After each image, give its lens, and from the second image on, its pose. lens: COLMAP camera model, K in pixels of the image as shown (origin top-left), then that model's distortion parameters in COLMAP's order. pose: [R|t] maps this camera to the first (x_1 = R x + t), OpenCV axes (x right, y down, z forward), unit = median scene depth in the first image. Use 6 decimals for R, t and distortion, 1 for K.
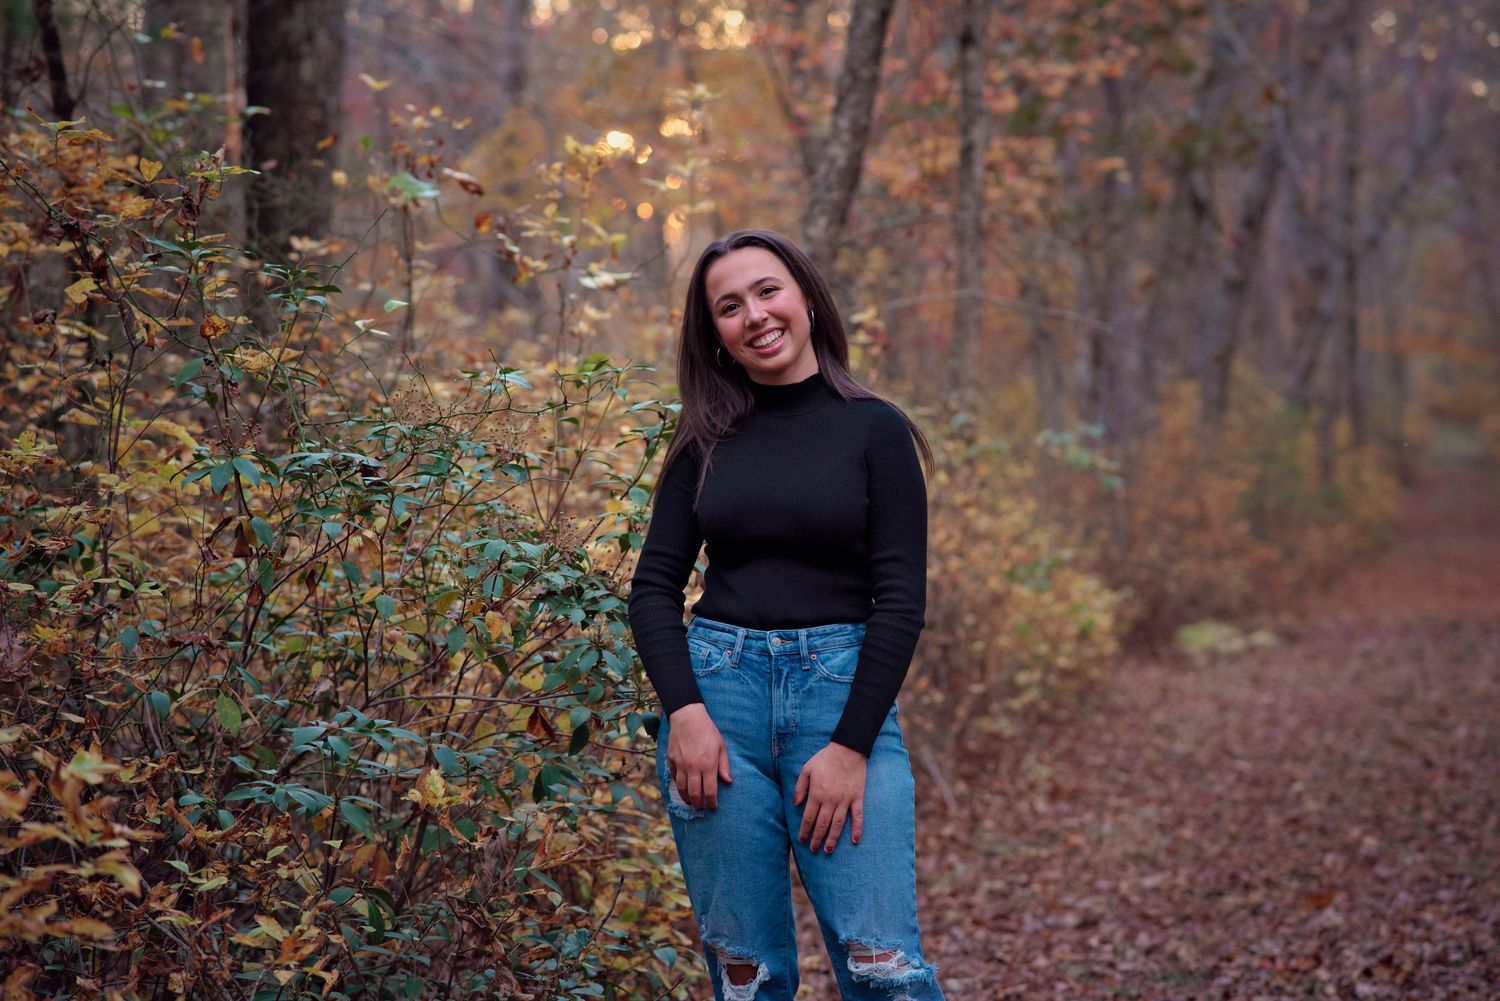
lens RADIAL K [[3685.4, 0, 716.6], [0, 3685.4, 501.4], [0, 0, 1]] dist [0.071890, 0.101491]
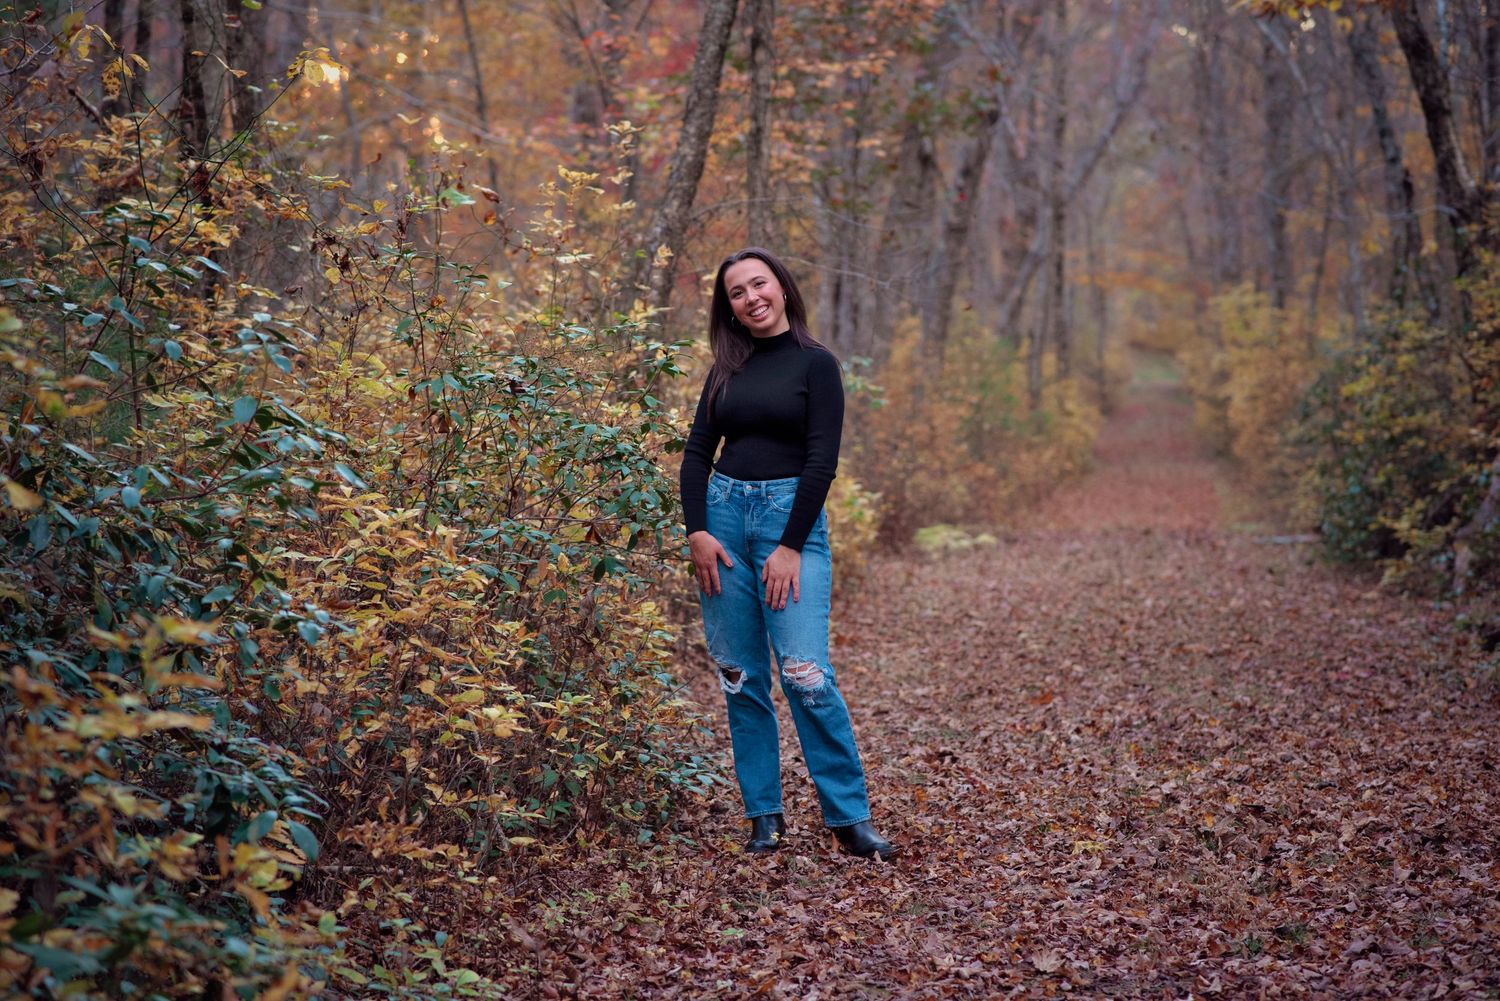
lens RADIAL K [[3685.4, 0, 716.6], [0, 3685.4, 501.4], [0, 0, 1]] dist [0.071890, 0.101491]
pose [[0.996856, 0.004188, 0.079123, -0.051198], [-0.005726, 0.999799, 0.019224, 0.004973], [-0.079026, -0.019617, 0.996680, -0.274800]]
